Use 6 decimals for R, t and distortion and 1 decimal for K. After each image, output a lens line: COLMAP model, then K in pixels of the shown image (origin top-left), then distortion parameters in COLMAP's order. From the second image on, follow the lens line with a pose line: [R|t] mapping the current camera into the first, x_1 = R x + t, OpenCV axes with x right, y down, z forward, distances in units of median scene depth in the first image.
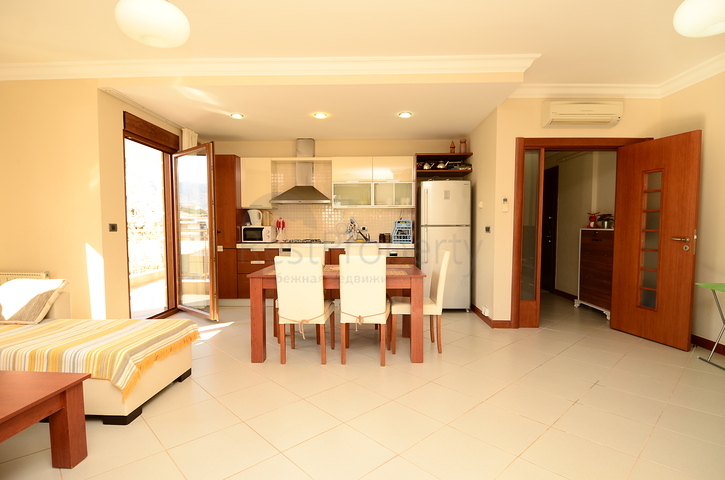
lens RADIAL K [[375.0, 0, 360.6], [0, 375.0, 250.8], [0, 0, 1]] dist [0.002284, -0.019578]
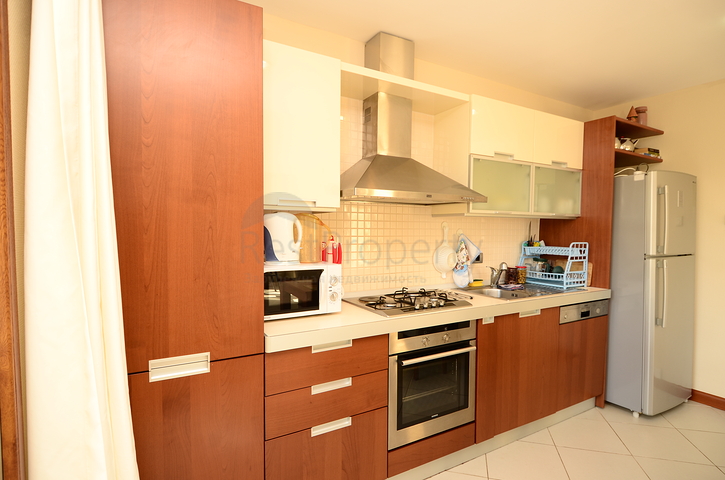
lens RADIAL K [[375.3, 0, 362.1], [0, 375.3, 246.7], [0, 0, 1]] dist [0.011059, -0.027119]
pose [[0.849359, -0.016243, 0.527565, -0.414424], [0.031253, 0.999320, -0.019548, -0.075759], [-0.526889, 0.033091, 0.849290, 0.730306]]
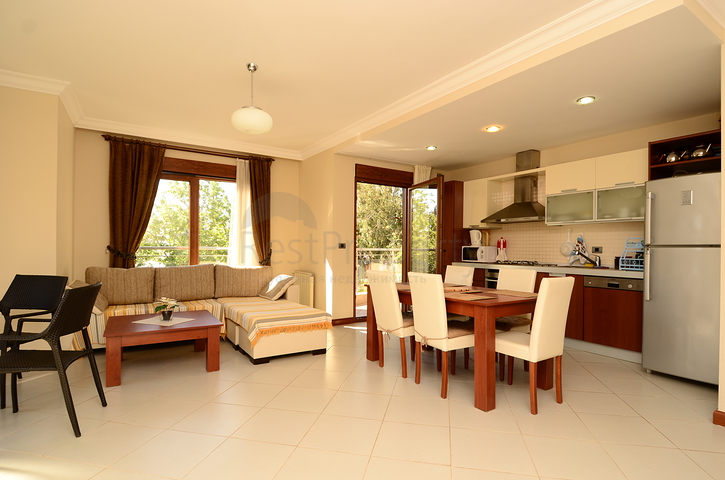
lens RADIAL K [[375.3, 0, 362.1], [0, 375.3, 246.7], [0, 0, 1]] dist [0.011059, -0.027119]
pose [[0.567239, 0.004211, -0.823543, 0.410305], [-0.060252, 0.997519, -0.036400, -0.008150], [0.821346, 0.070267, 0.566085, 0.175376]]
